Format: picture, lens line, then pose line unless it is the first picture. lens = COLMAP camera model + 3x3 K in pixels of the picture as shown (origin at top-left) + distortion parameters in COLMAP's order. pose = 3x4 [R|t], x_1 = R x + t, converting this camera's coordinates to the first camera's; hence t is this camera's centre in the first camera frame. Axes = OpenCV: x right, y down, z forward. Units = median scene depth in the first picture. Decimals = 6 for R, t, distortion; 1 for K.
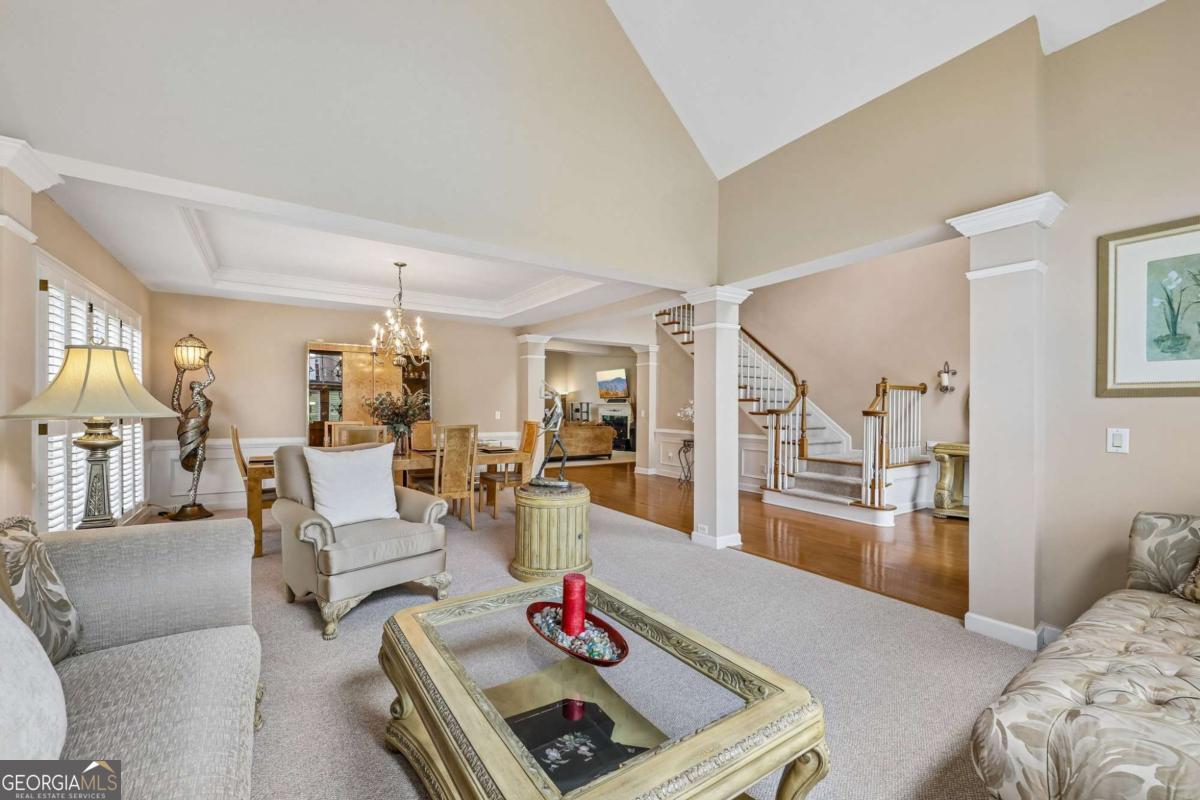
lens RADIAL K [[494.5, 0, 595.0], [0, 494.5, 410.6], [0, 0, 1]] dist [-0.002105, -0.001542]
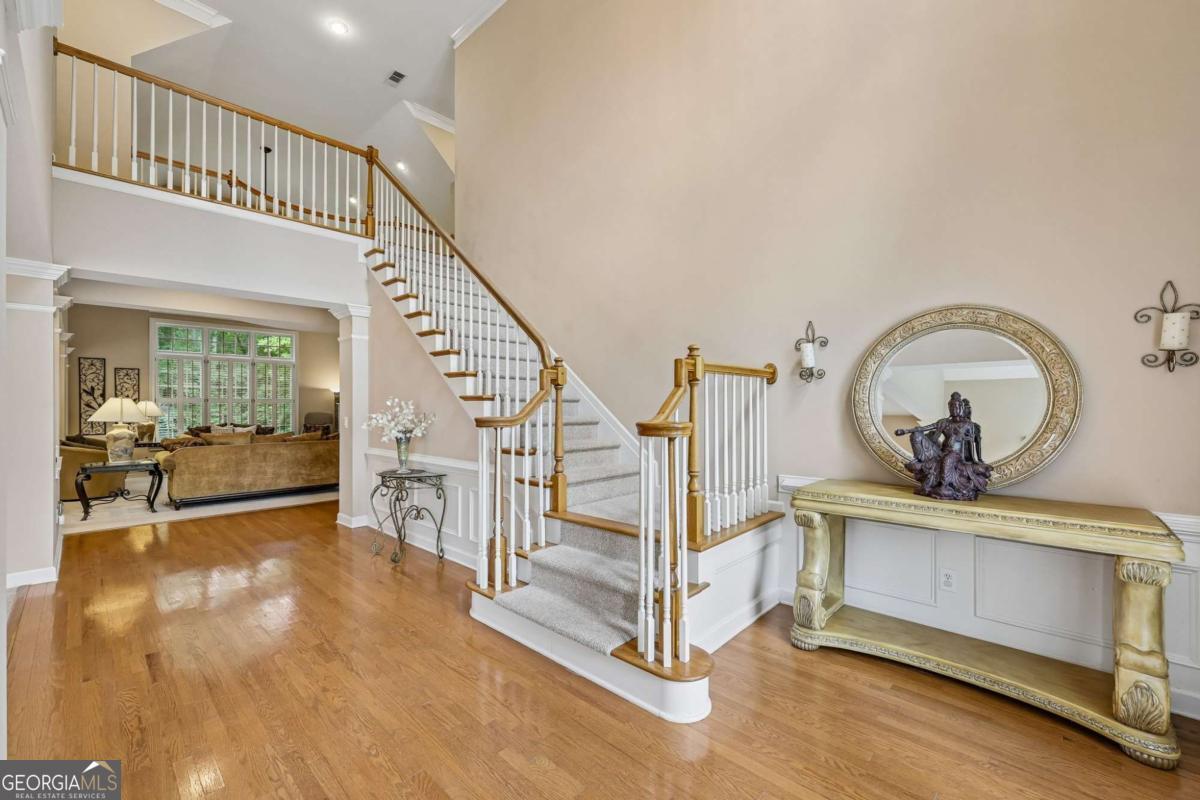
lens RADIAL K [[494.5, 0, 591.5], [0, 494.5, 403.8], [0, 0, 1]] dist [-0.002105, -0.001542]
pose [[0.973419, -0.008025, 0.228889, 0.365471], [0.010617, 0.999893, -0.010098, -0.010064], [-0.228784, 0.012260, 0.973400, 0.542827]]
